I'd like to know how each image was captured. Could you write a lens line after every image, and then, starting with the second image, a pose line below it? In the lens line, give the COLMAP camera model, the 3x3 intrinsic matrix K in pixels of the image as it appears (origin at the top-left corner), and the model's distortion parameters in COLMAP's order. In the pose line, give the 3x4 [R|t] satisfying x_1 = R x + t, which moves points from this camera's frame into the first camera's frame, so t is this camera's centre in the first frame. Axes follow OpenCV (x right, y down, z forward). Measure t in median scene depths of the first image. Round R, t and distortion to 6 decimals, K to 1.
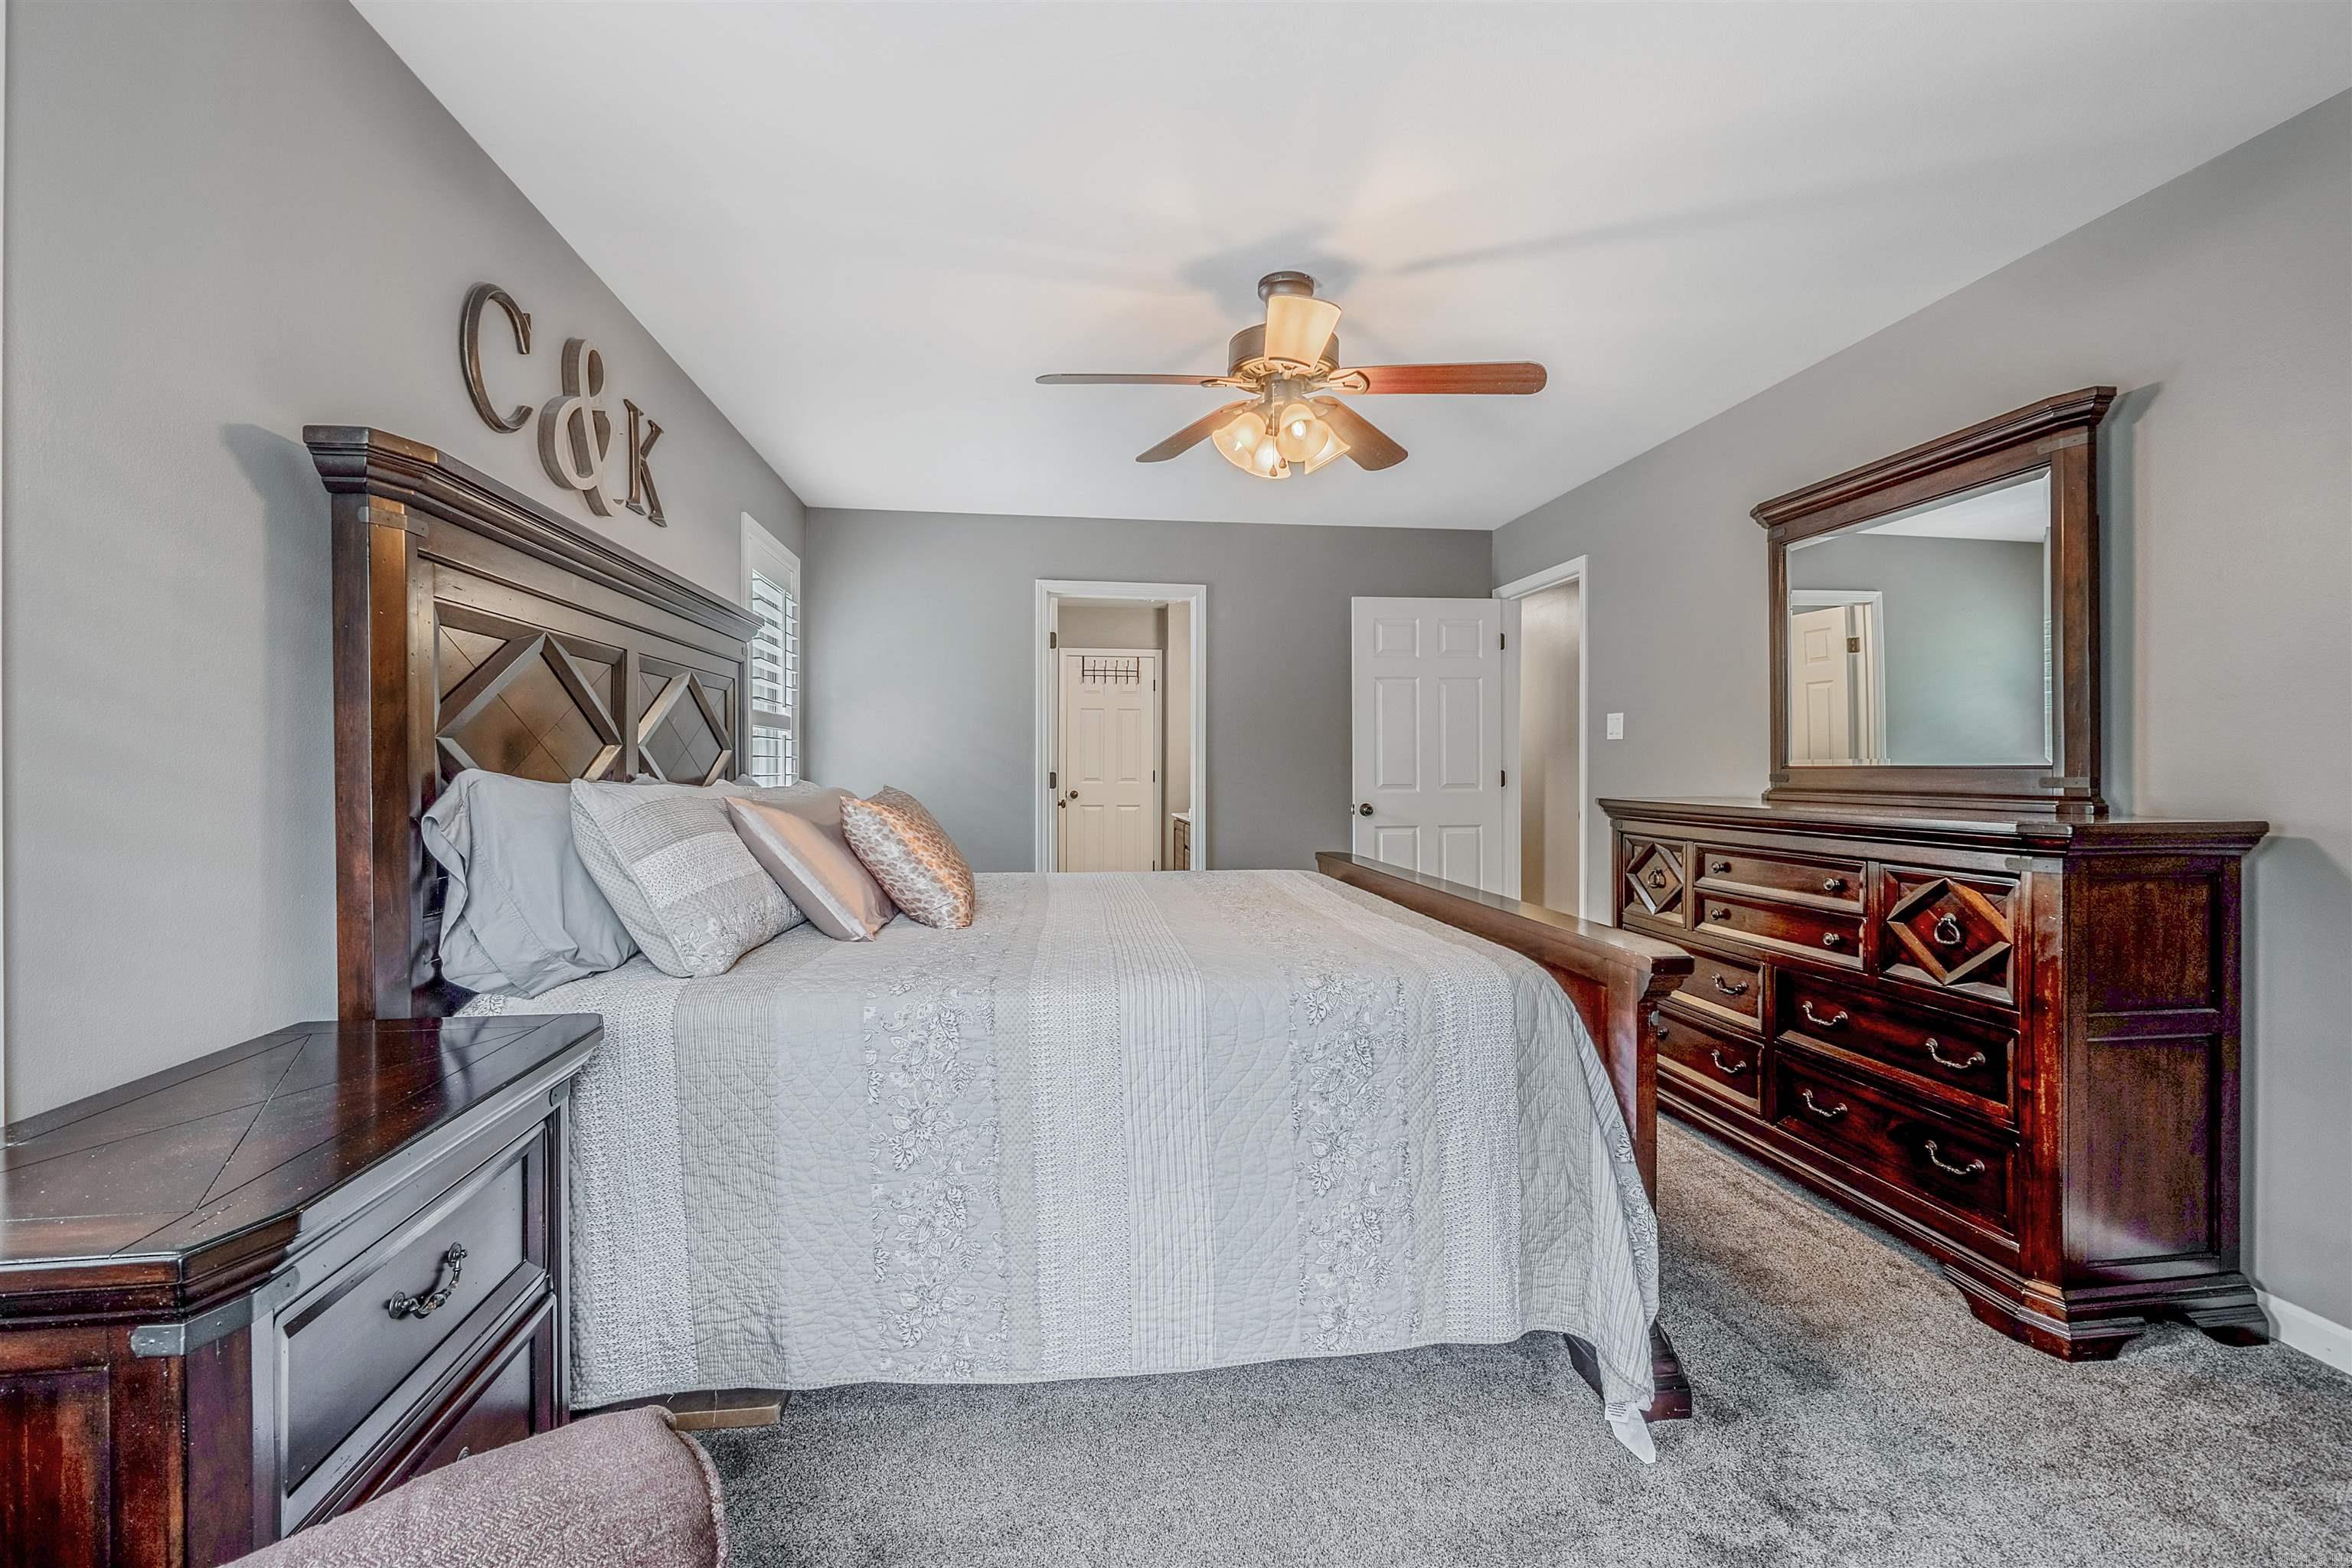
lens RADIAL K [[995.3, 0, 1181.8], [0, 995.3, 734.8], [0, 0, 1]] dist [0.000381, 0.000097]
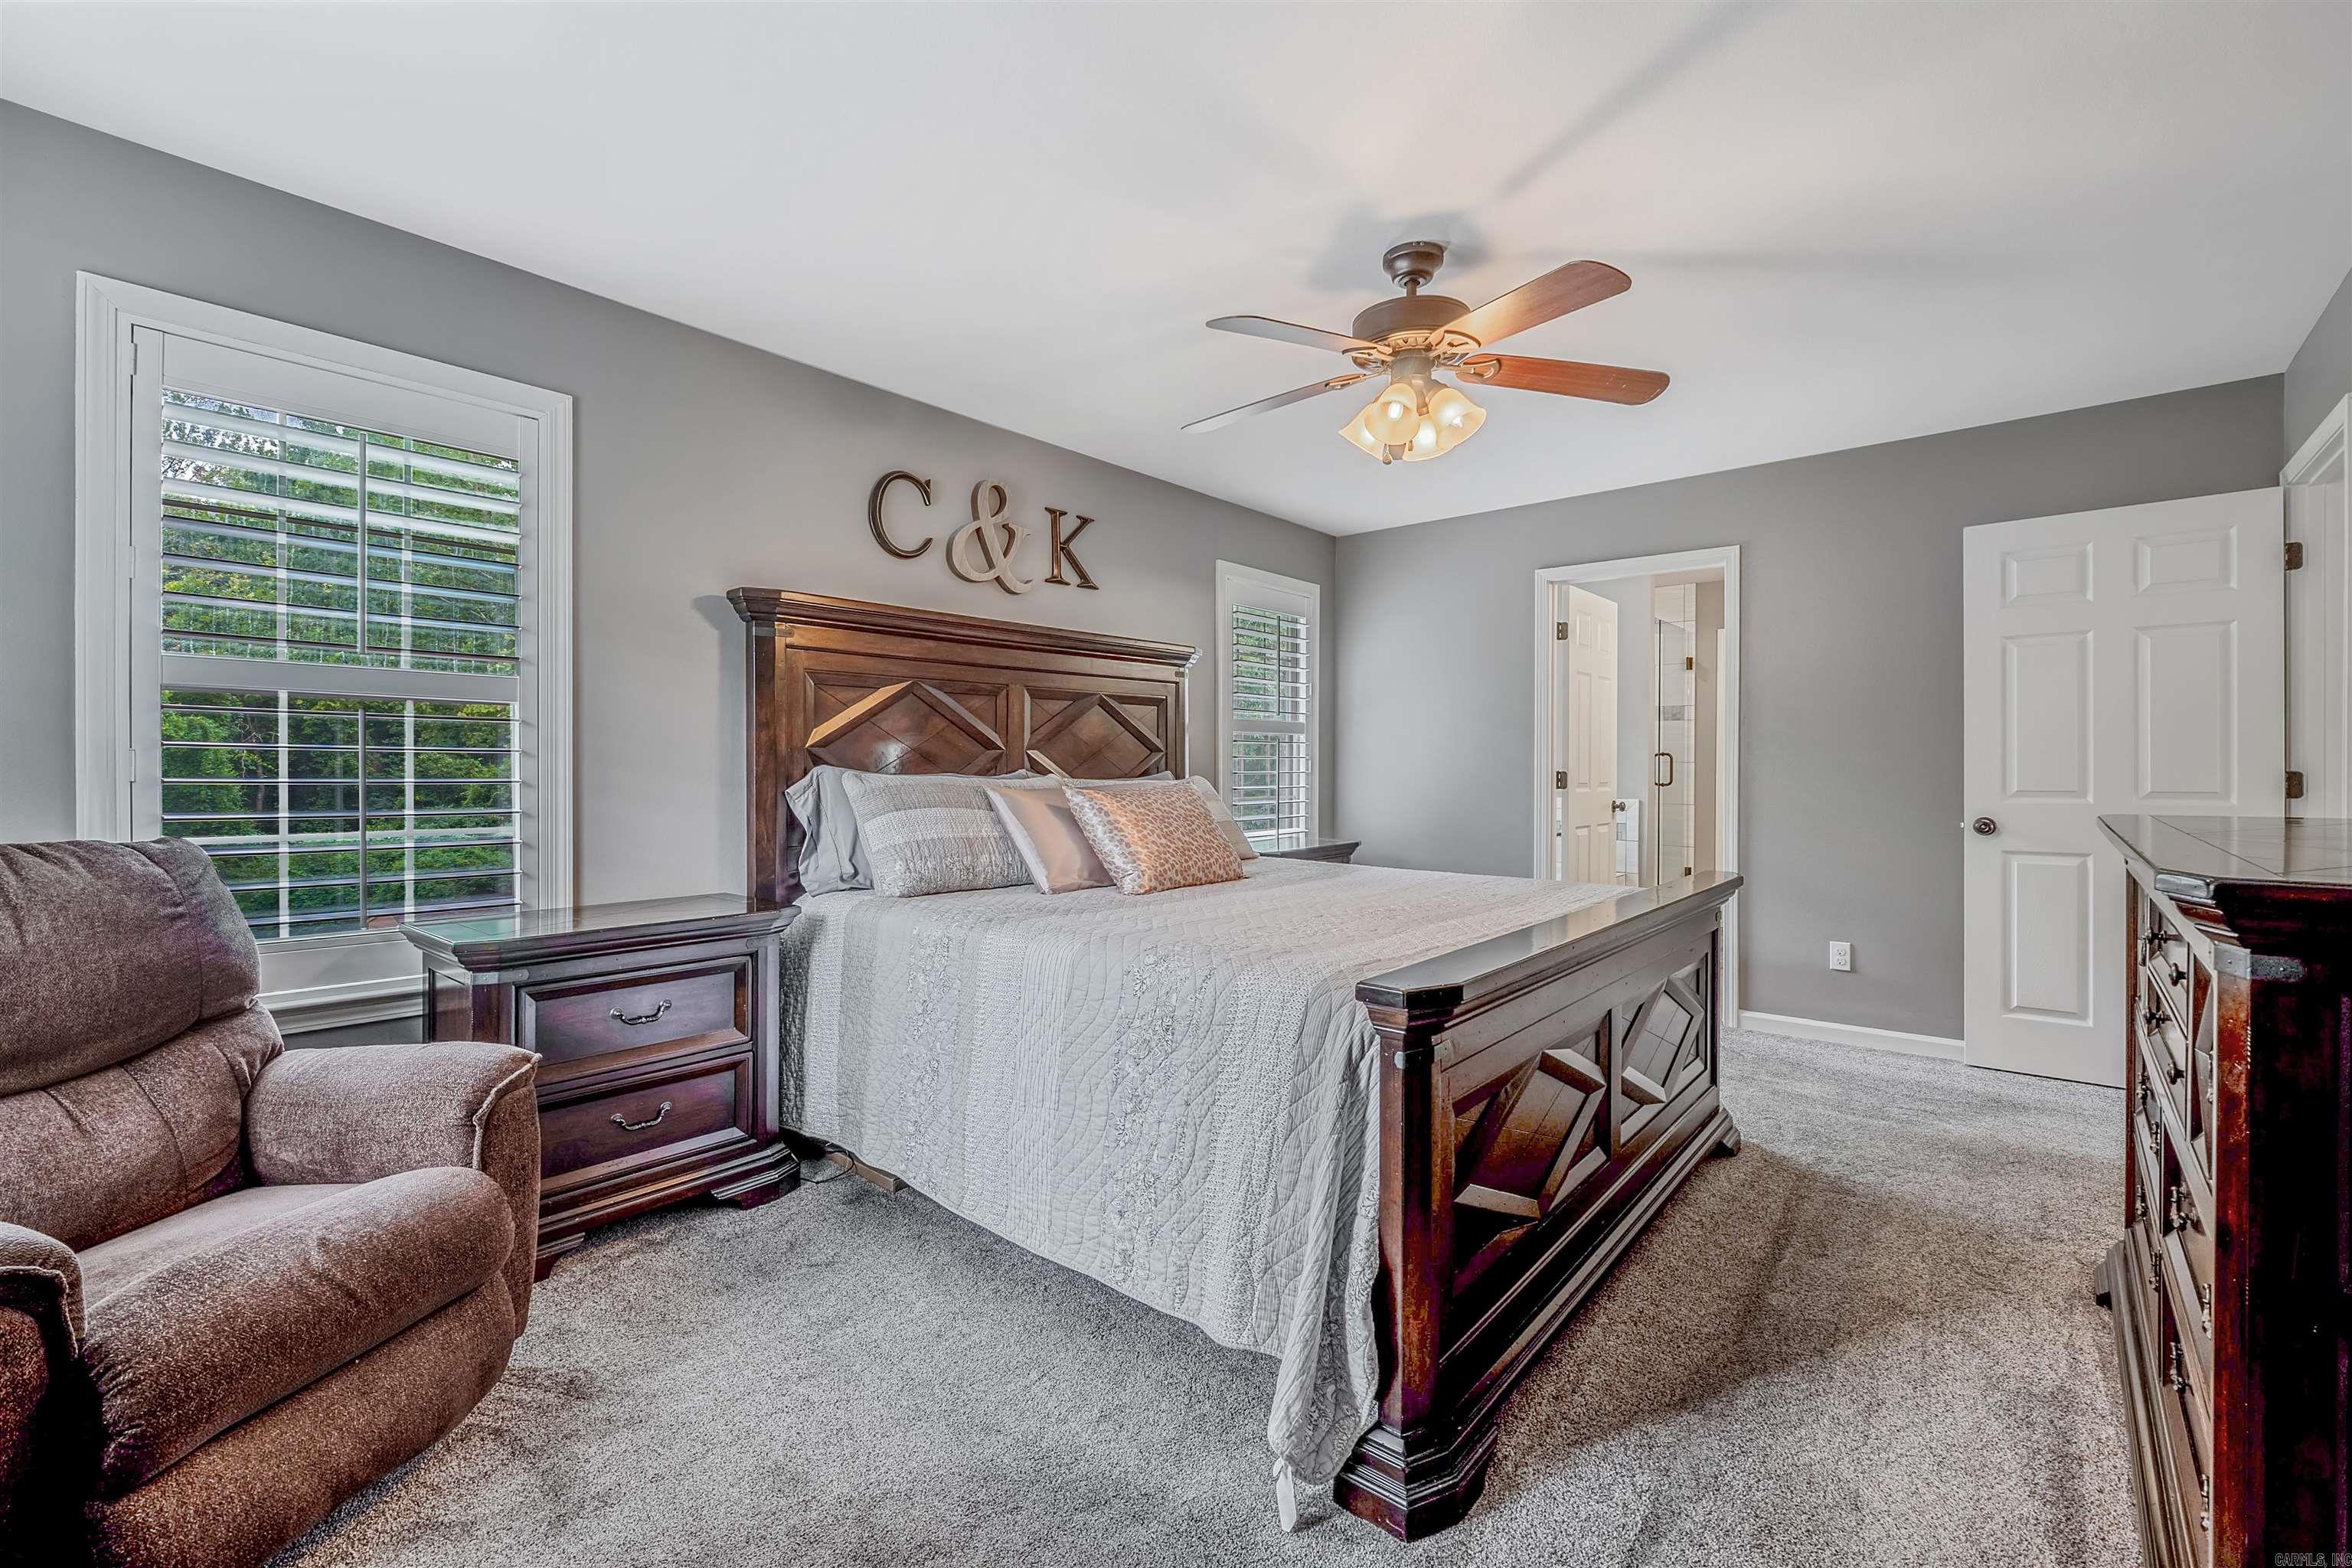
lens RADIAL K [[994.7, 0, 1164.7], [0, 994.7, 729.8], [0, 0, 1]] dist [-0.000377, 0.000014]
pose [[0.658259, -0.026810, -0.752314, 0.715290], [0.022879, 0.999616, -0.015605, 0.009558], [0.752444, -0.006940, 0.658620, 0.212926]]
